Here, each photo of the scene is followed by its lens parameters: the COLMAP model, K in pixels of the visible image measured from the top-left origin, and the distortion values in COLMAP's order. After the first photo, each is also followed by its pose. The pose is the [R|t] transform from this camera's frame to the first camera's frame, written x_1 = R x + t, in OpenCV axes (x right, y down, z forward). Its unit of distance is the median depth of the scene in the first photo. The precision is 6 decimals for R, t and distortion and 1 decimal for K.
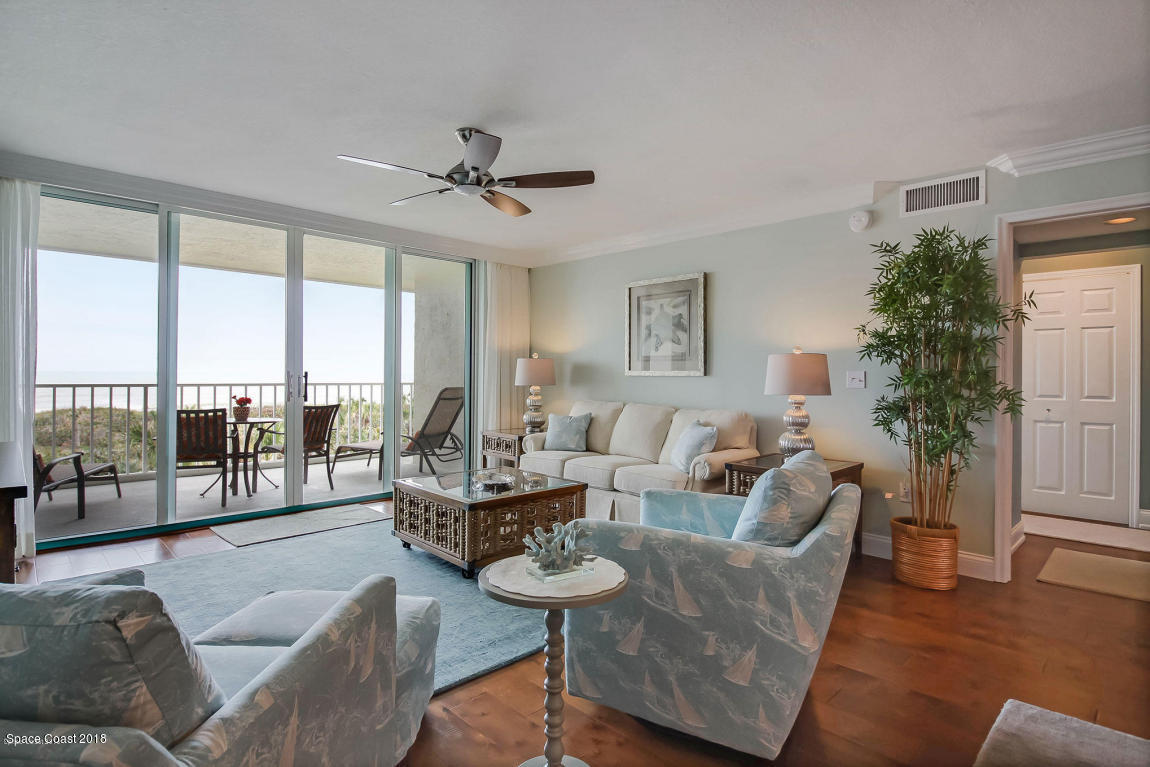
lens RADIAL K [[577.8, 0, 577.2], [0, 577.8, 374.1], [0, 0, 1]] dist [-0.001435, -0.000536]
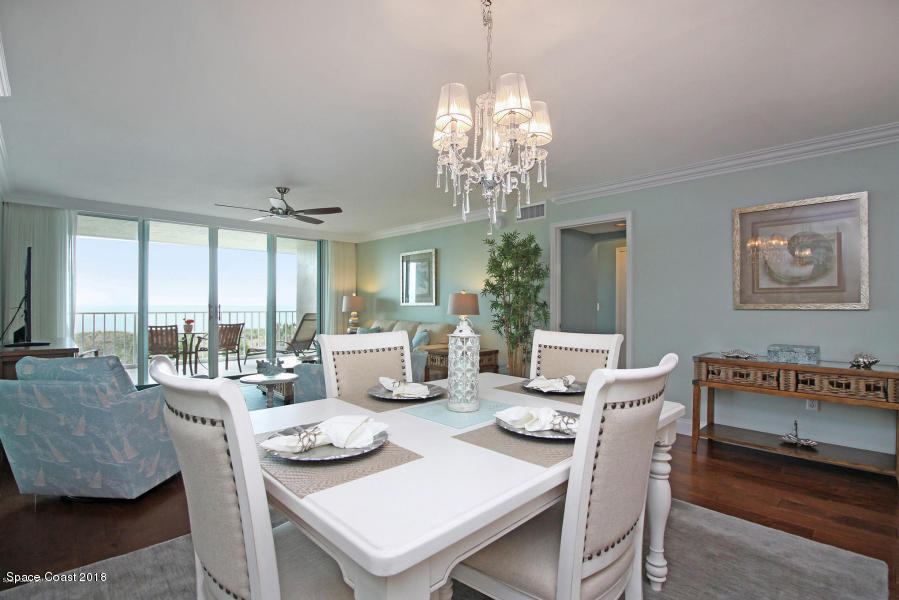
lens RADIAL K [[428.4, 0, 452.1], [0, 428.4, 303.0], [0, 0, 1]] dist [0.002064, 0.000466]
pose [[0.999792, -0.006575, -0.019329, 0.263368], [0.006454, 0.999959, -0.006299, 0.003877], [0.019370, 0.006173, 0.999793, -0.308662]]
